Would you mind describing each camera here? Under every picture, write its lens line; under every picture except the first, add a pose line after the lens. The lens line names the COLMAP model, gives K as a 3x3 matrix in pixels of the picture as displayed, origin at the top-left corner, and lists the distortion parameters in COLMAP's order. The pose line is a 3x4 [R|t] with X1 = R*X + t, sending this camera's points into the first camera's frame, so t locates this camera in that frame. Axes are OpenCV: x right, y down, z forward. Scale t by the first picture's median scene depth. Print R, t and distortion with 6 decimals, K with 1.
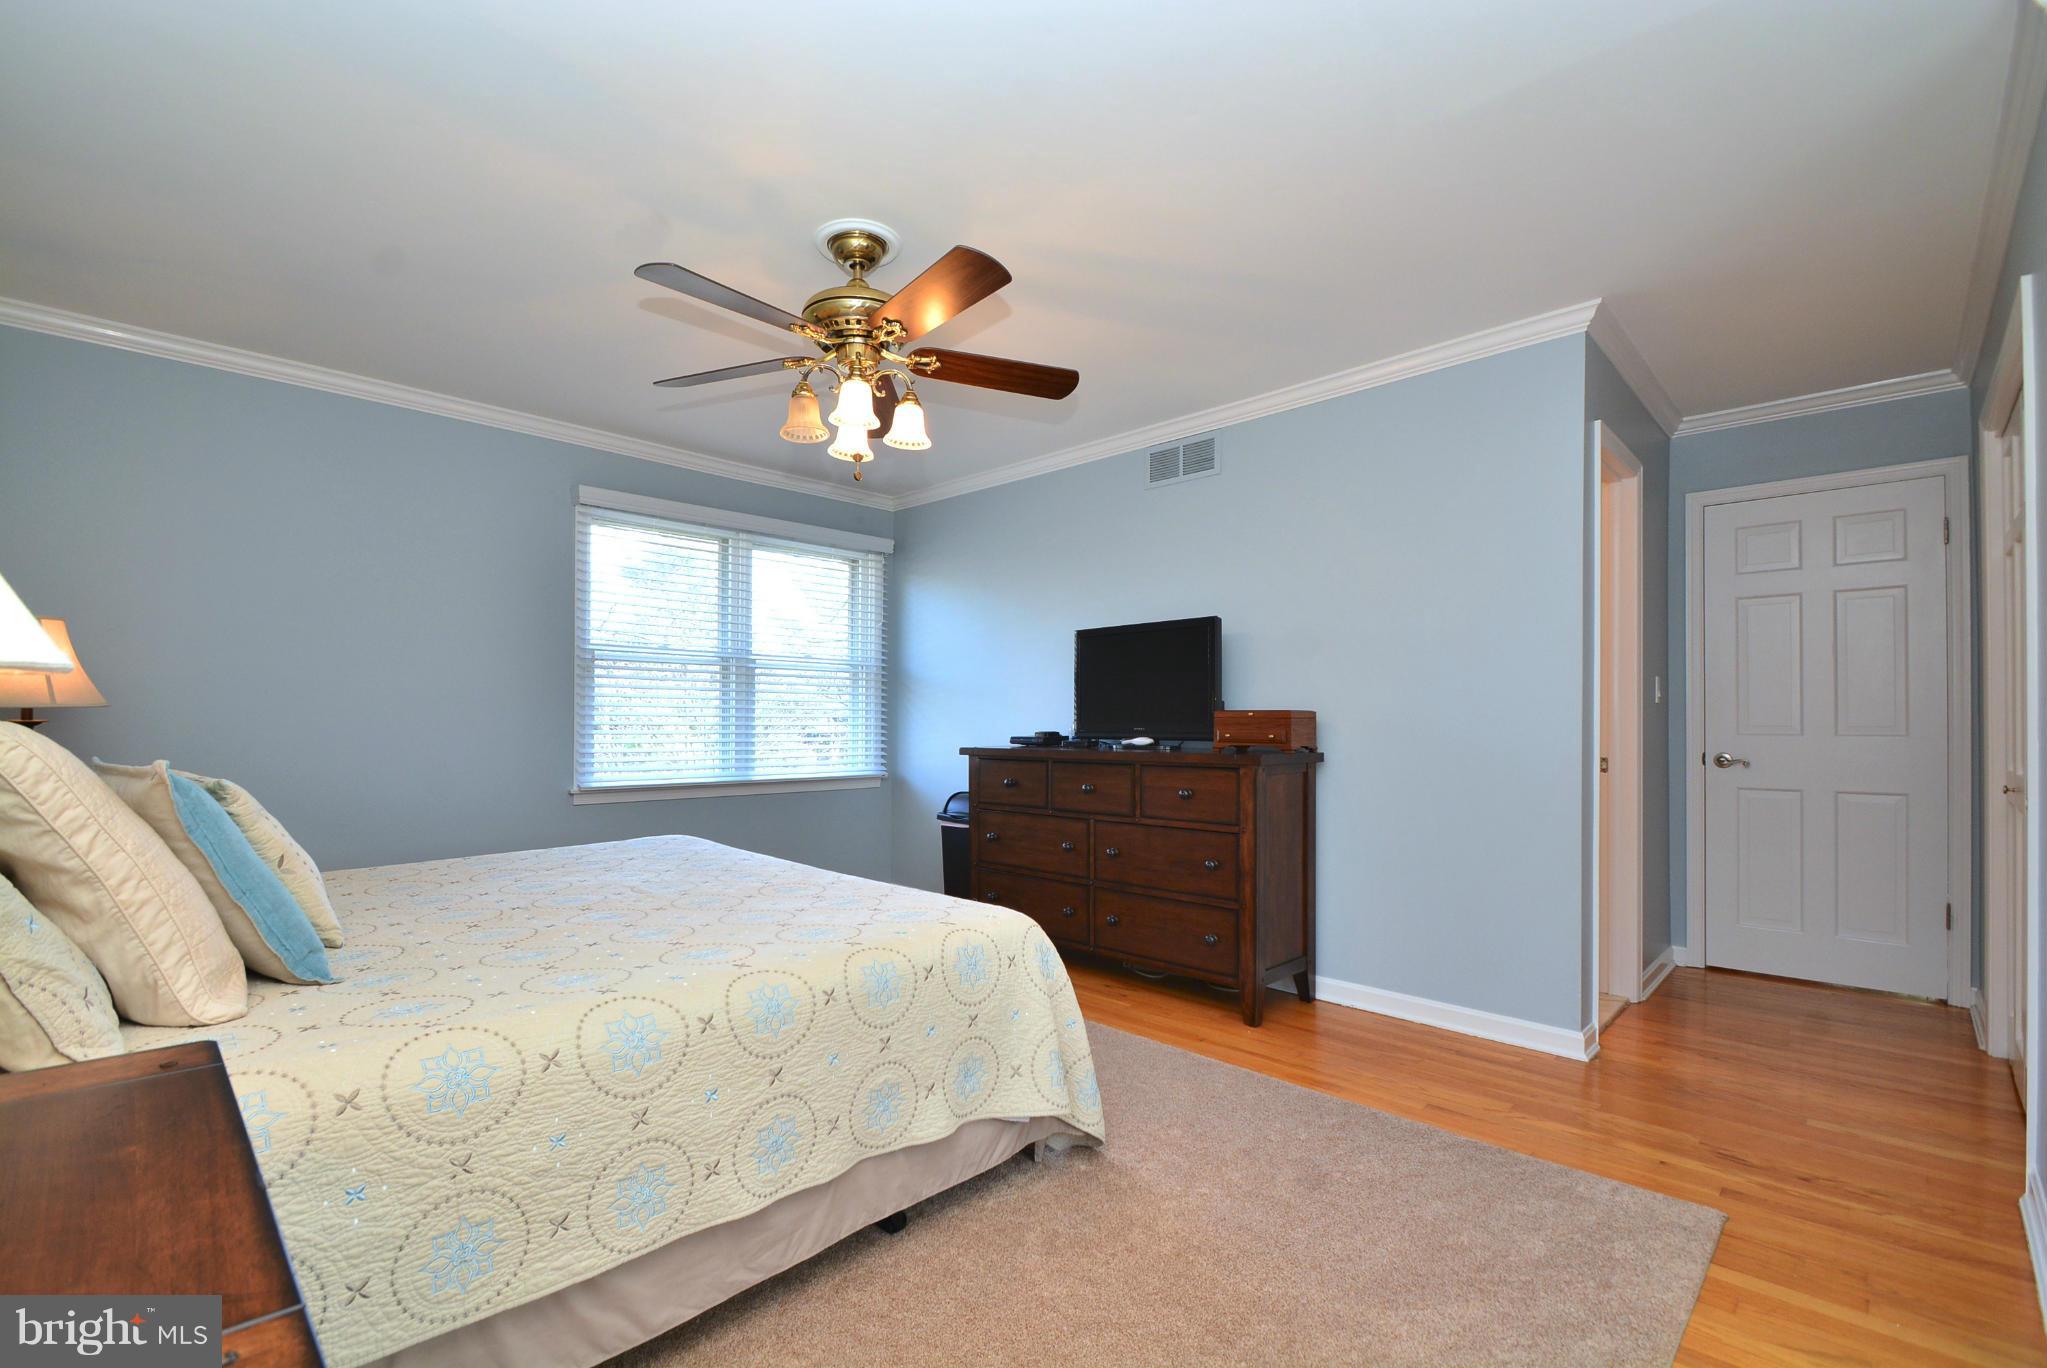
lens RADIAL K [[900.0, 0, 992.9], [0, 900.0, 713.9], [0, 0, 1]] dist [0.015349, -0.015713]
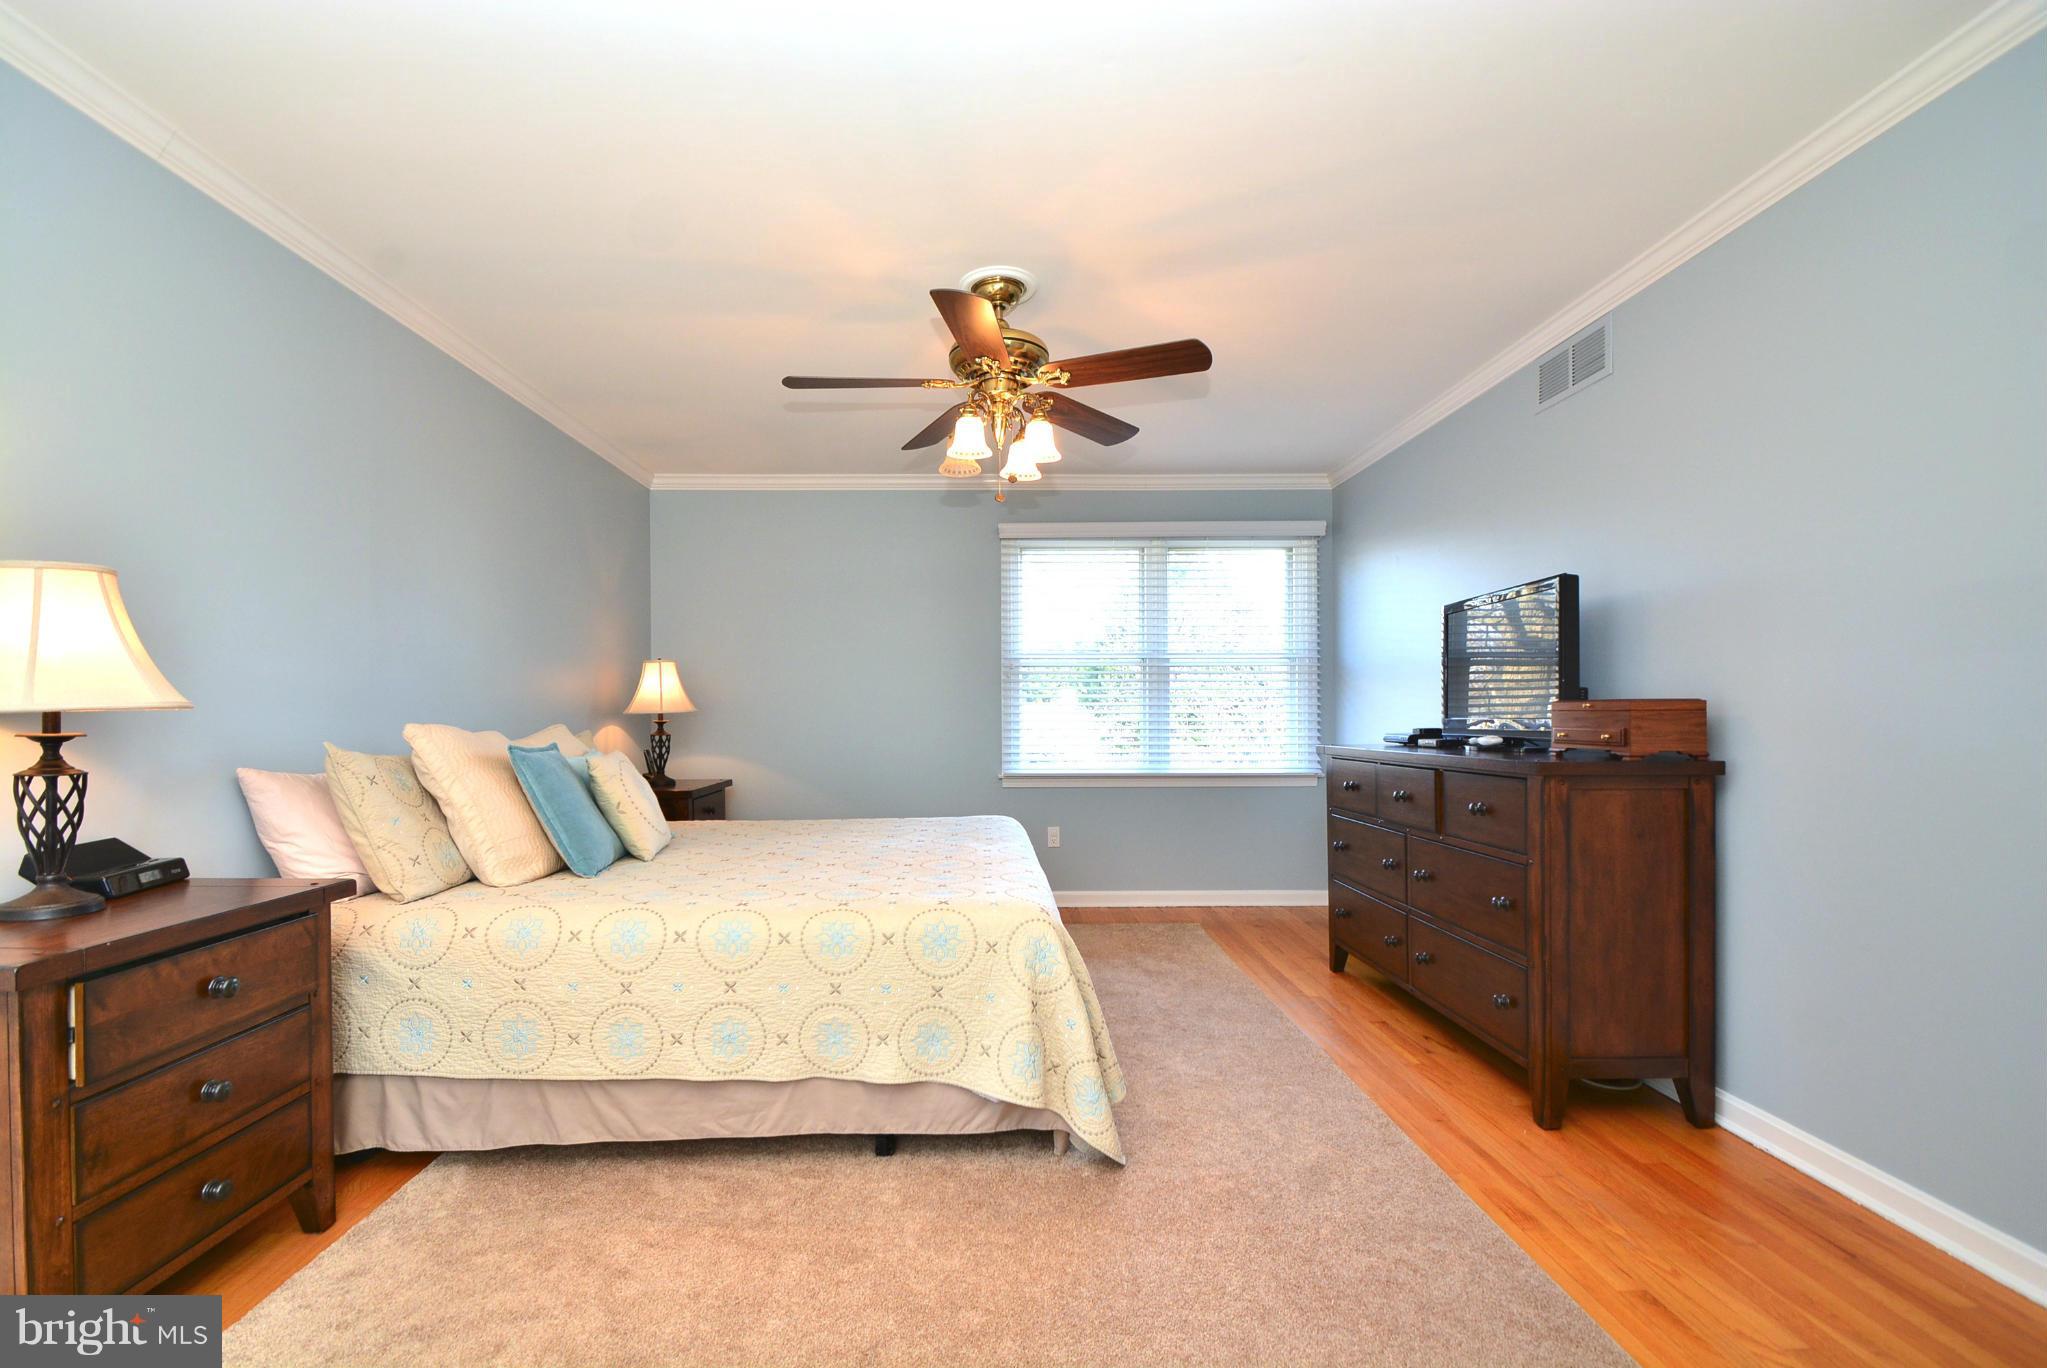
lens RADIAL K [[900.0, 0, 992.9], [0, 900.0, 713.9], [0, 0, 1]] dist [0.015349, -0.015713]
pose [[0.718089, -0.008191, -0.695904, 0.496287], [0.013287, 0.999910, 0.001942, -0.001073], [0.695825, -0.010641, 0.718133, 0.159648]]
